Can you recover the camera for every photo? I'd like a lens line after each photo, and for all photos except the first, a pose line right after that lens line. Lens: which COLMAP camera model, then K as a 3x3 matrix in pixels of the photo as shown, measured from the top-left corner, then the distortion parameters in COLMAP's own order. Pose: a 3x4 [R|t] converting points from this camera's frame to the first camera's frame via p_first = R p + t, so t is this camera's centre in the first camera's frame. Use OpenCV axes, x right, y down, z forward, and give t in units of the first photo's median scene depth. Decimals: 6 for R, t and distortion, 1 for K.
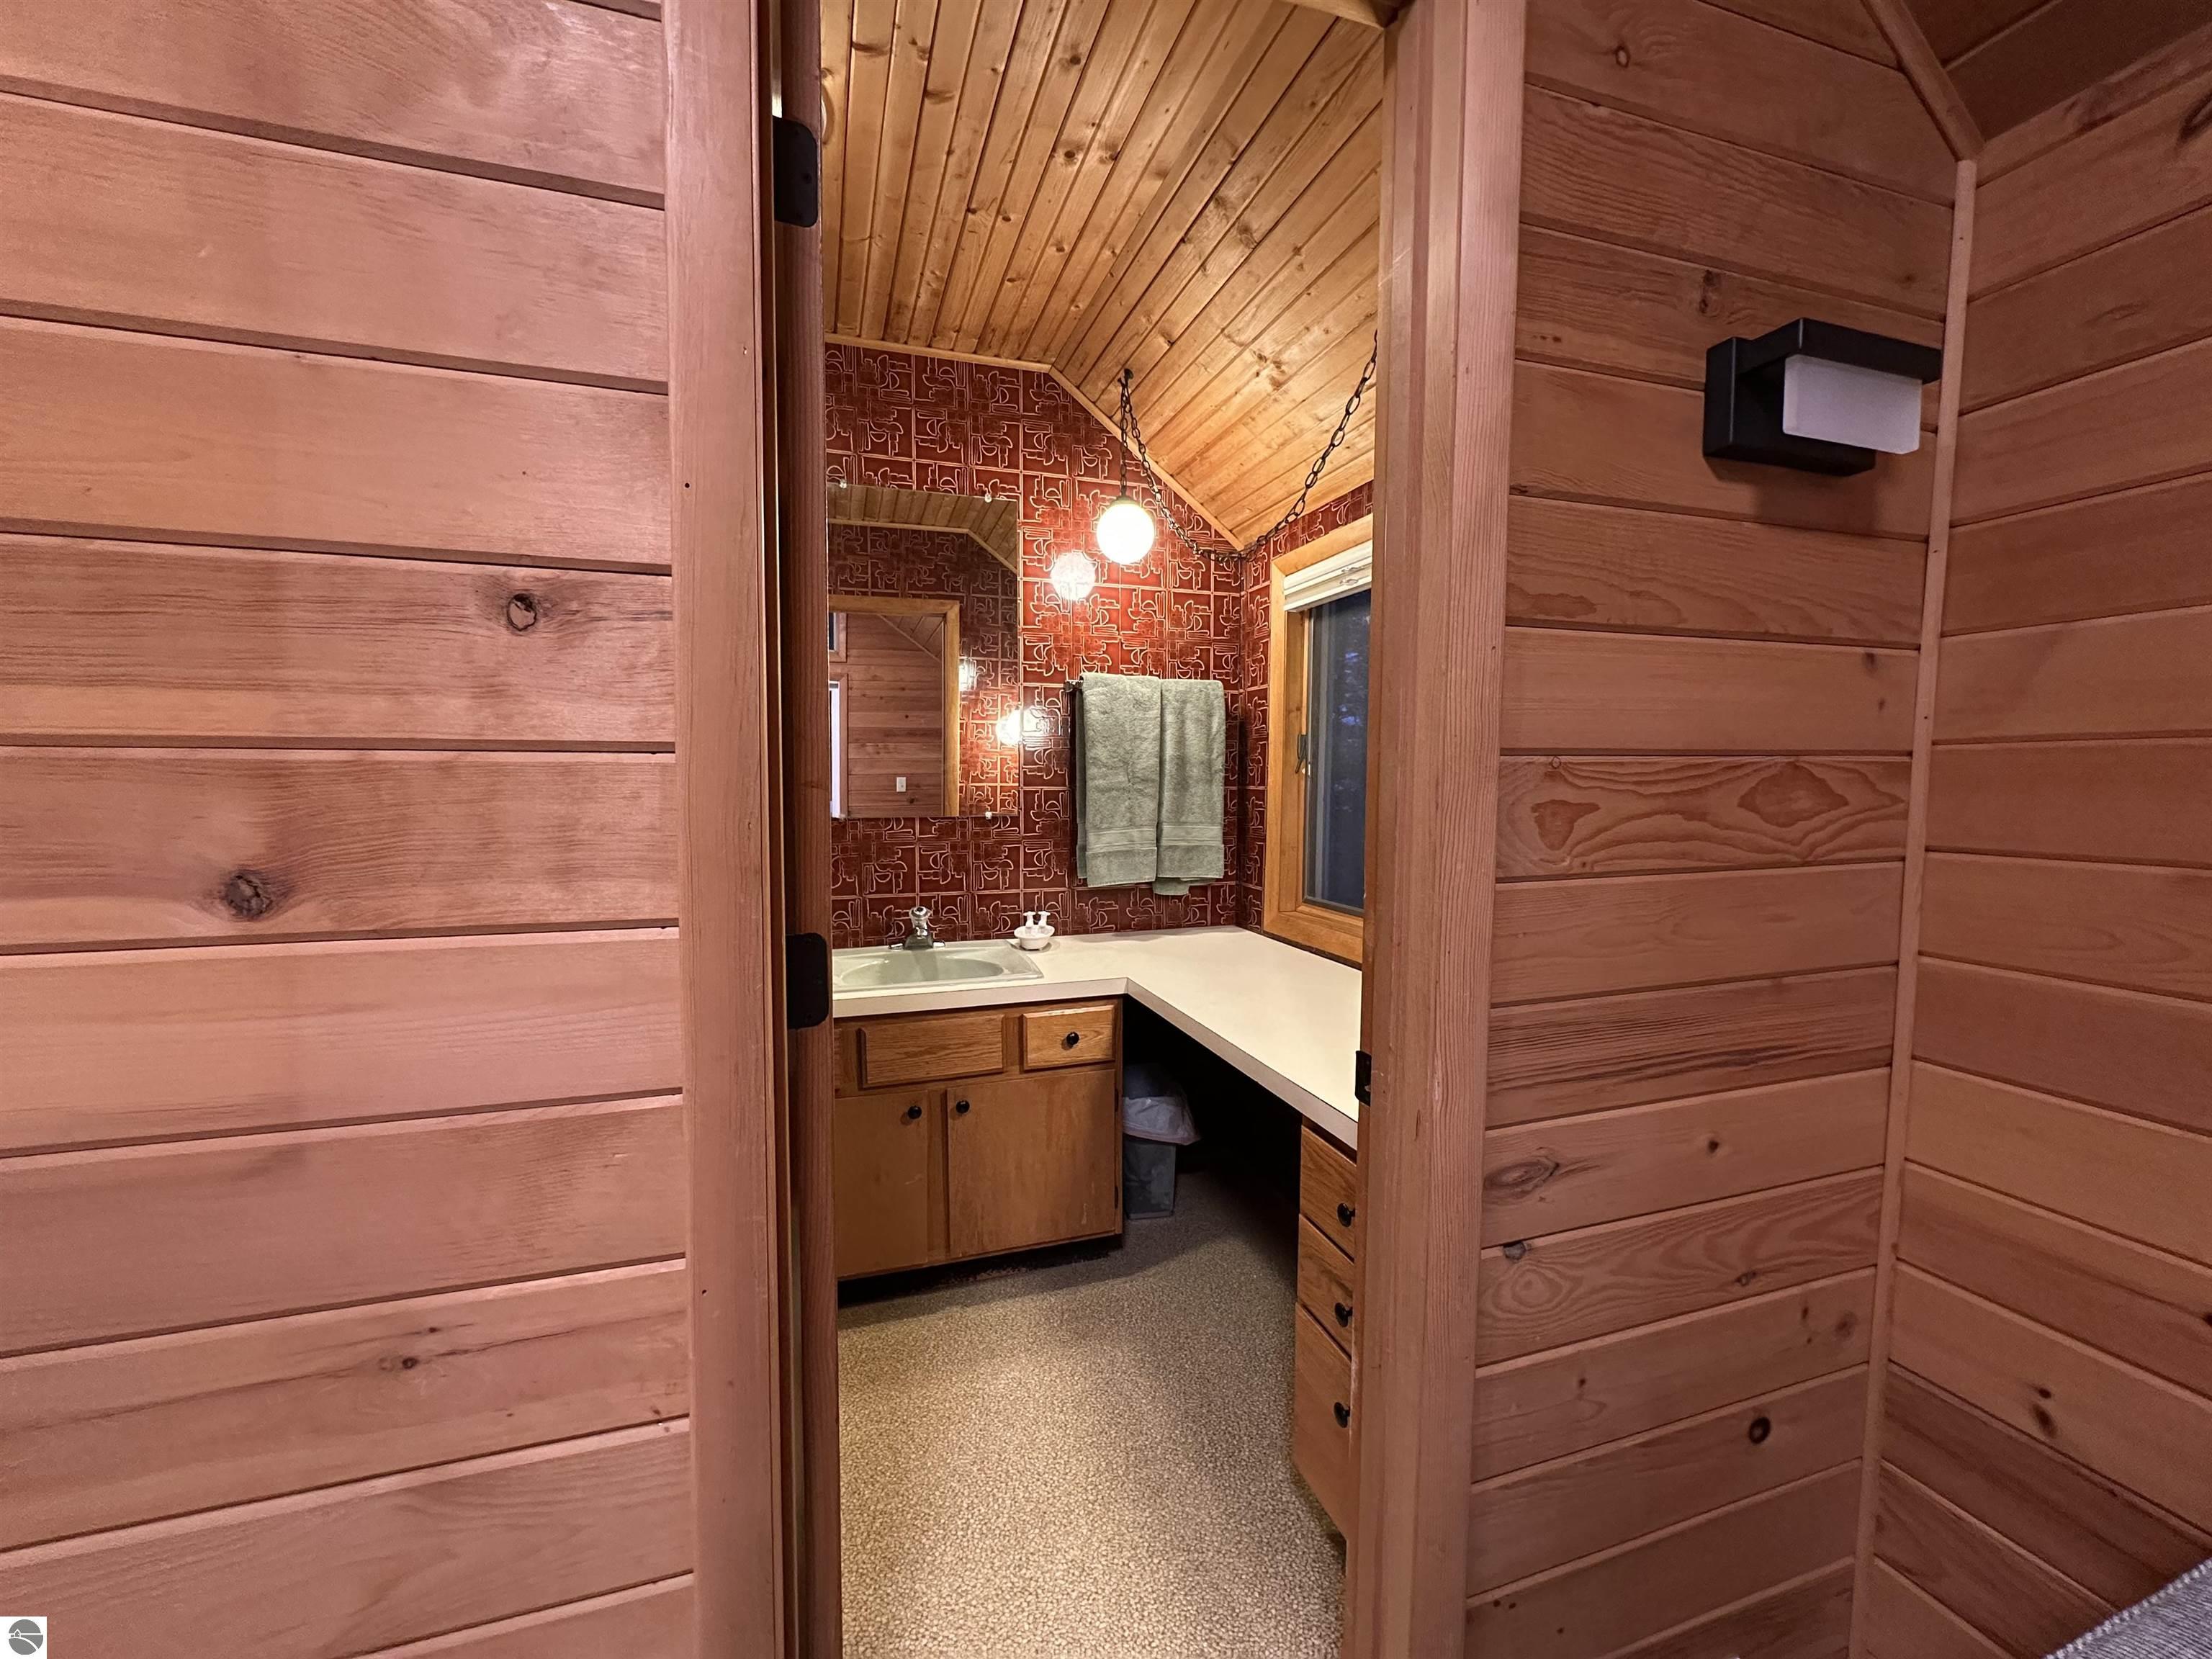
lens RADIAL K [[879.9, 0, 1106.0], [0, 879.9, 829.5], [0, 0, 1]] dist [-0.002016, -0.000469]
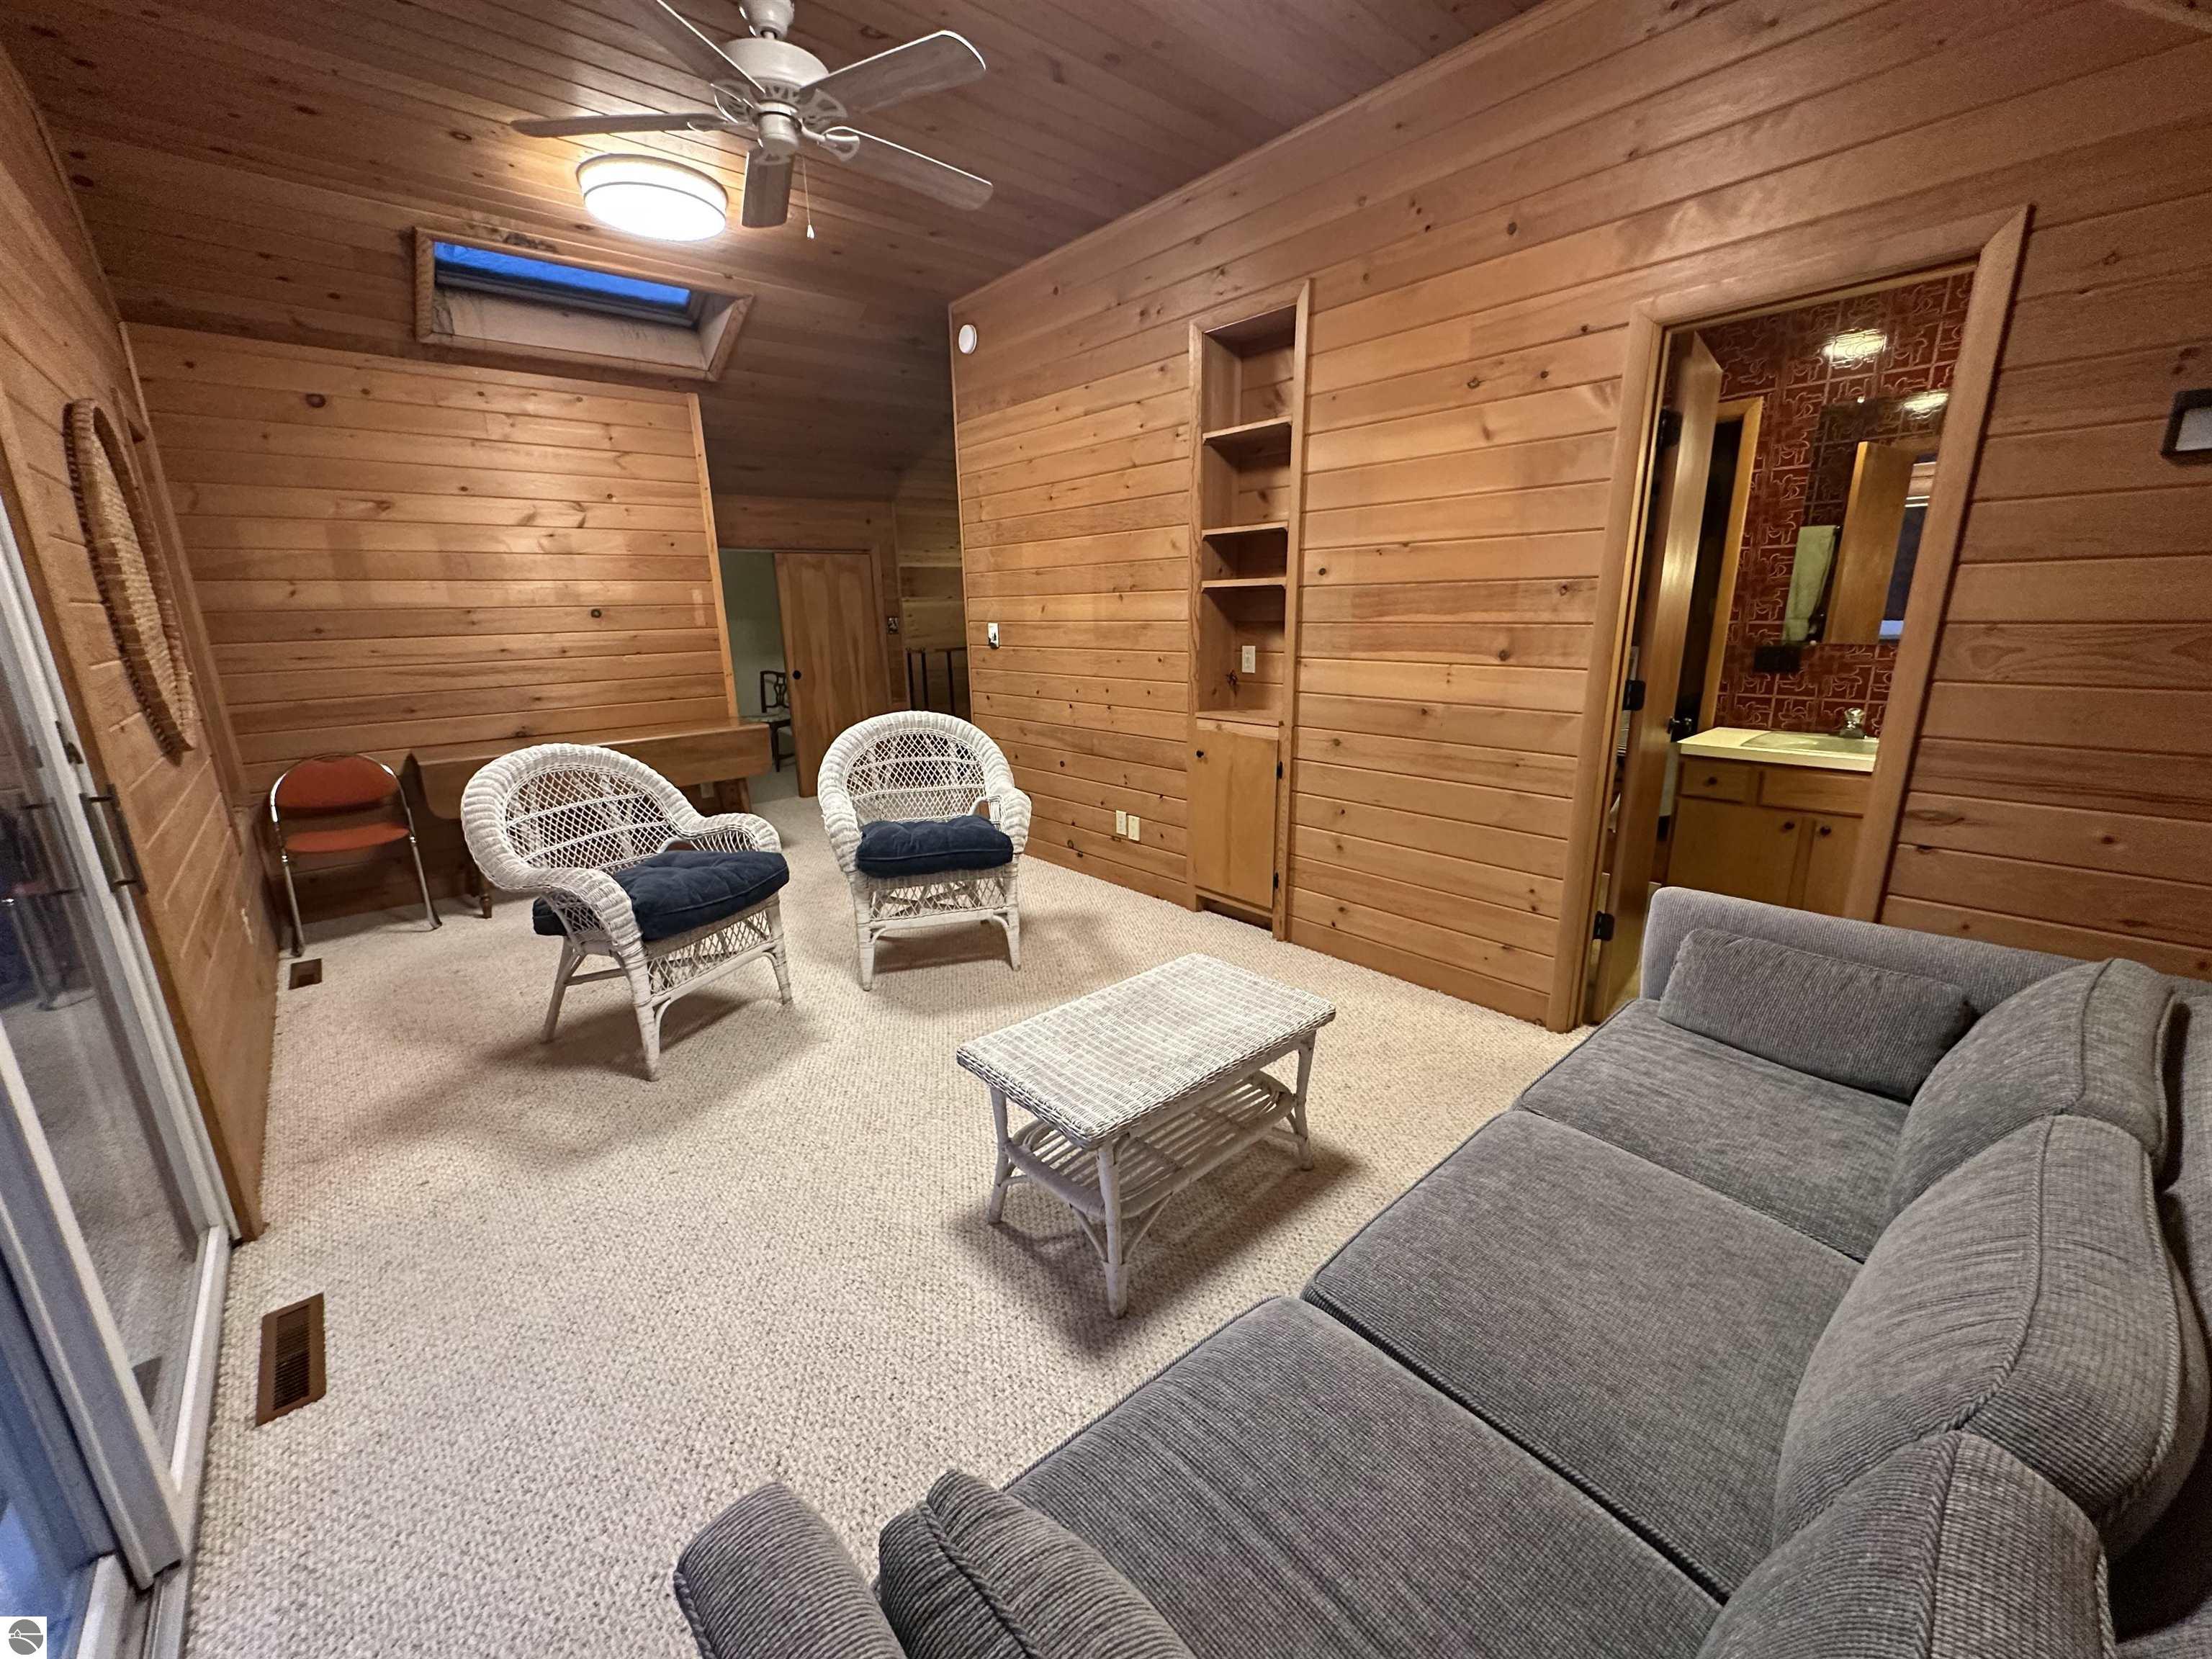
lens RADIAL K [[879.9, 0, 1106.0], [0, 879.9, 829.5], [0, 0, 1]] dist [-0.002016, -0.000469]
pose [[0.390854, 0.219836, -0.893815, 1.640407], [-0.032065, 0.973723, 0.225468, -0.009400], [0.919894, -0.059465, 0.387633, -1.785886]]
